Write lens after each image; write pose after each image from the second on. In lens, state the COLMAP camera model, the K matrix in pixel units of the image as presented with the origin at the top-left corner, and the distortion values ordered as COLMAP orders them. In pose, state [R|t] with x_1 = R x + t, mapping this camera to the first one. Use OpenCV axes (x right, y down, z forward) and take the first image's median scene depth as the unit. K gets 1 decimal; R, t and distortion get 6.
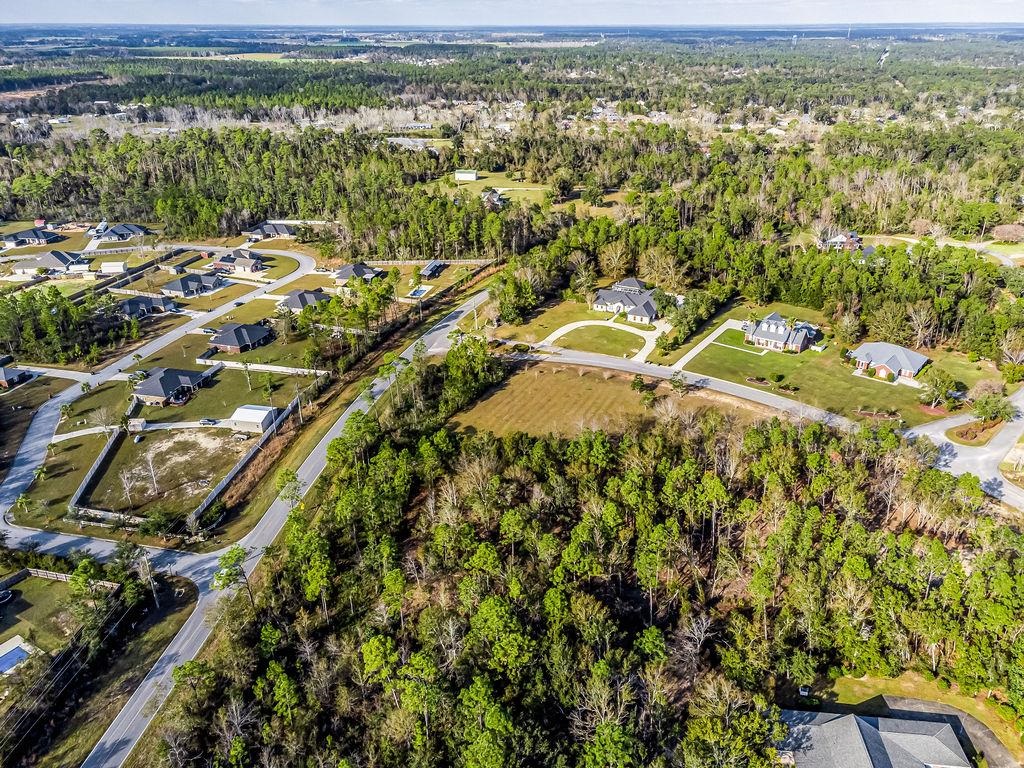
lens RADIAL K [[789.9, 0, 511.5], [0, 789.9, 358.4], [0, 0, 1]] dist [0.023934, -0.000976]
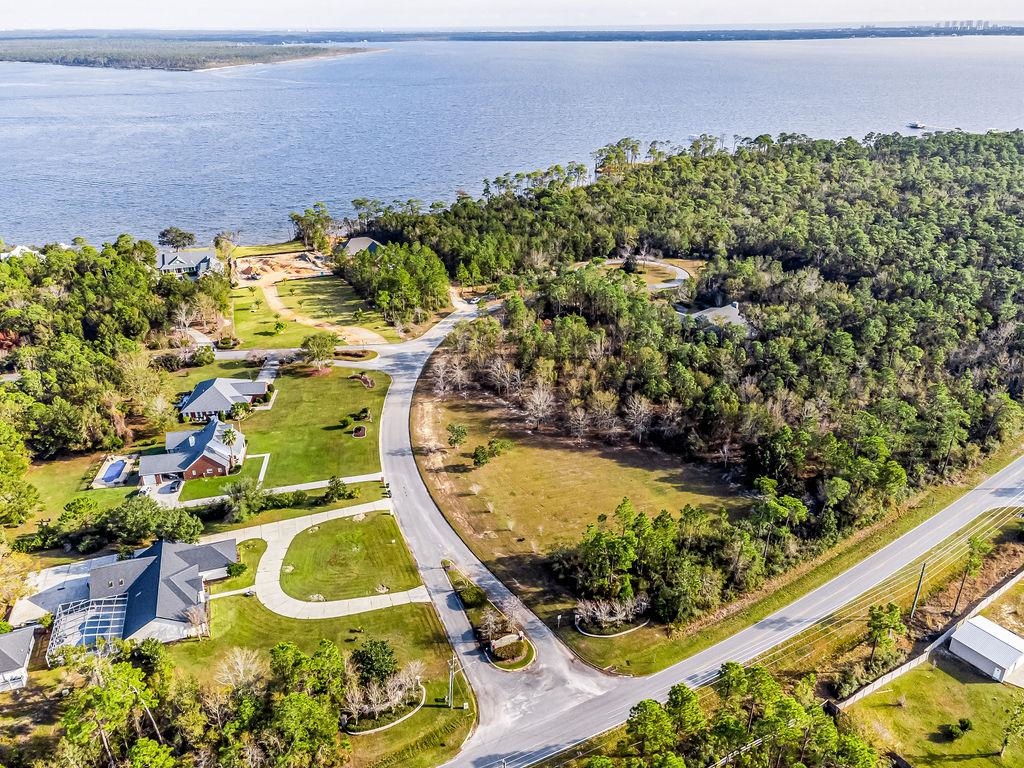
lens RADIAL K [[789.9, 0, 511.5], [0, 789.9, 358.4], [0, 0, 1]] dist [0.023934, -0.000976]
pose [[-0.711240, -0.268707, 0.649565, -0.336461], [0.280833, 0.738494, 0.612992, -0.490500], [-0.644415, 0.618404, -0.449784, 1.158876]]
